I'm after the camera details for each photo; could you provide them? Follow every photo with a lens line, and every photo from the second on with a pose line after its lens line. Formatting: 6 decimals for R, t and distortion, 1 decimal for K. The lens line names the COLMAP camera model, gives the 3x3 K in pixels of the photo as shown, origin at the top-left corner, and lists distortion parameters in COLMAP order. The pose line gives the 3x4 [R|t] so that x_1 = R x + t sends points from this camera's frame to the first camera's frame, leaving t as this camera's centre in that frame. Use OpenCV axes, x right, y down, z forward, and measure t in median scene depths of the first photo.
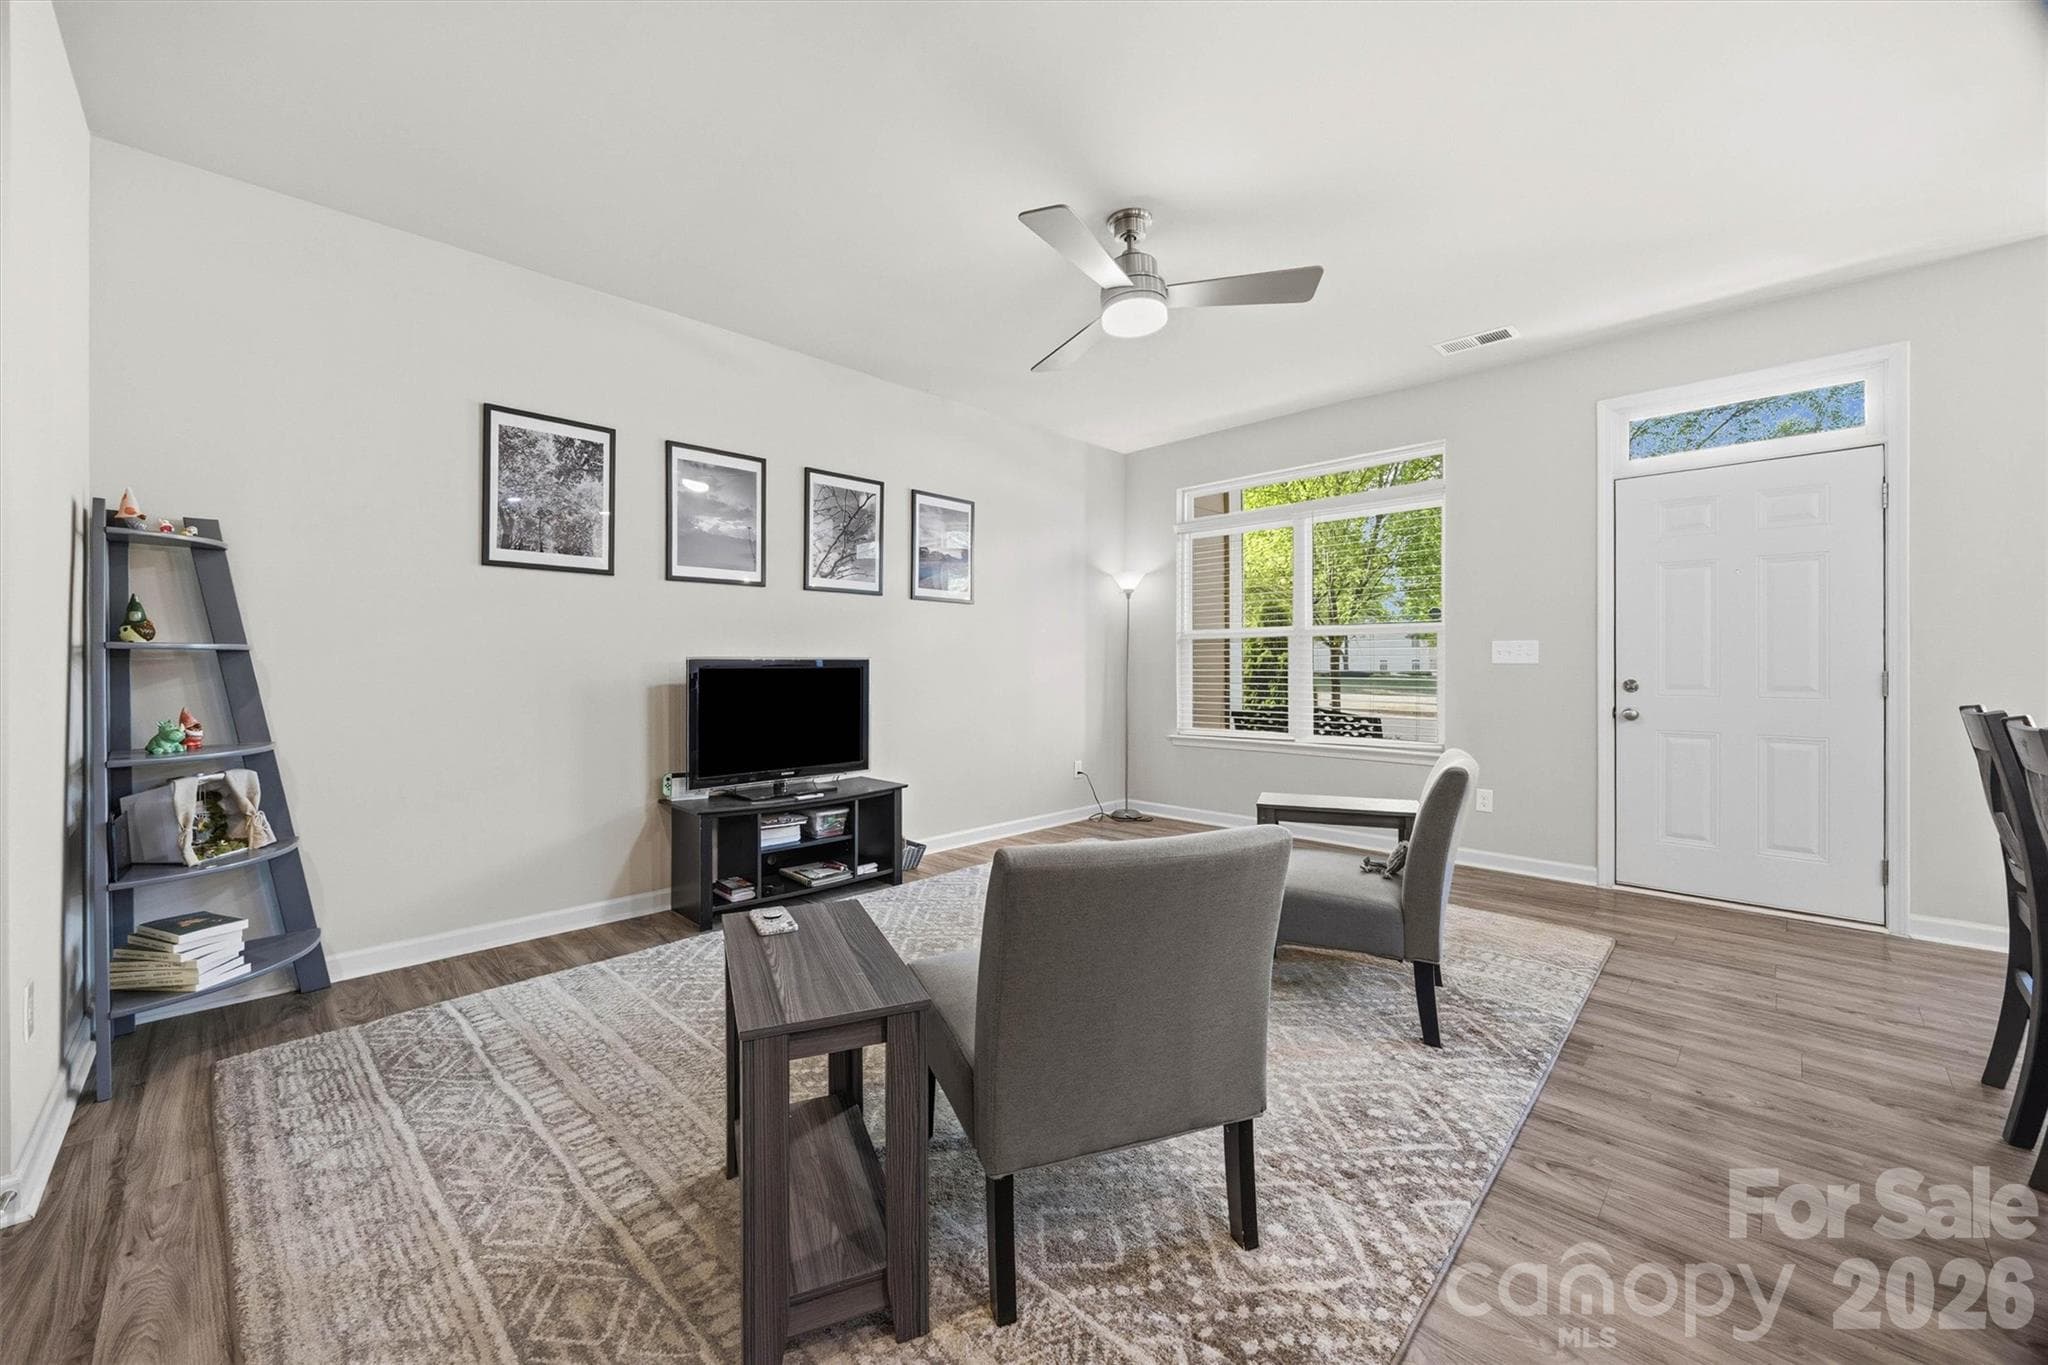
lens RADIAL K [[781.5, 0, 1024.5], [0, 781.5, 667.8], [0, 0, 1]] dist [0.000739, 0.000433]
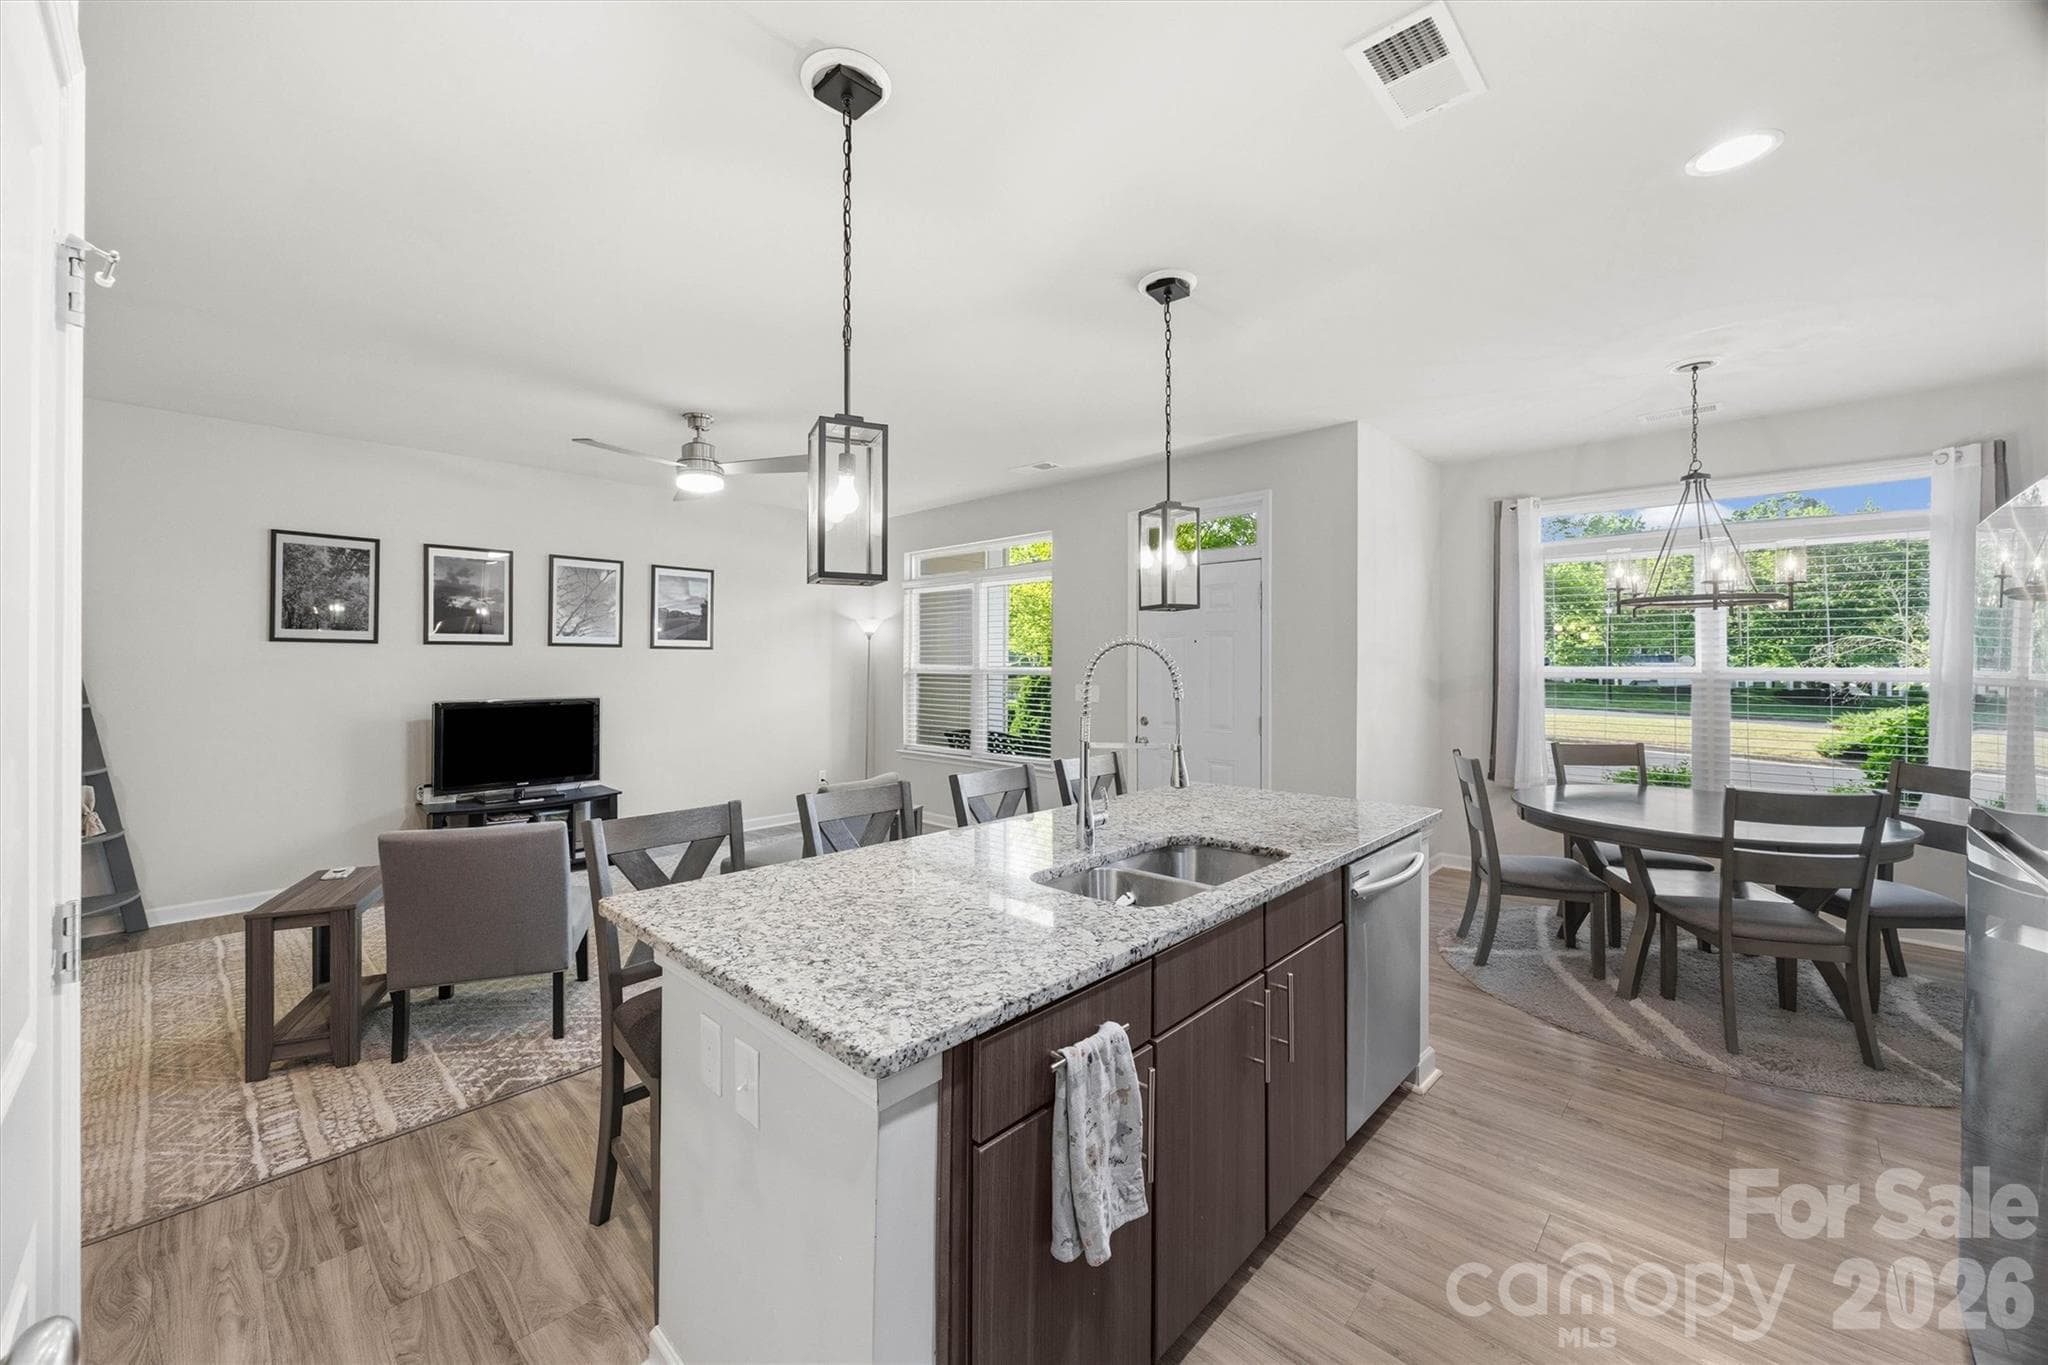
lens RADIAL K [[781.5, 0, 1018.7], [0, 781.5, 665.9], [0, 0, 1]] dist [0.000739, 0.000433]
pose [[0.999950, 0.003761, 0.009264, 0.594894], [-0.003752, 0.999992, -0.001031, -0.078346], [-0.009268, 0.000996, 0.999957, -0.402122]]
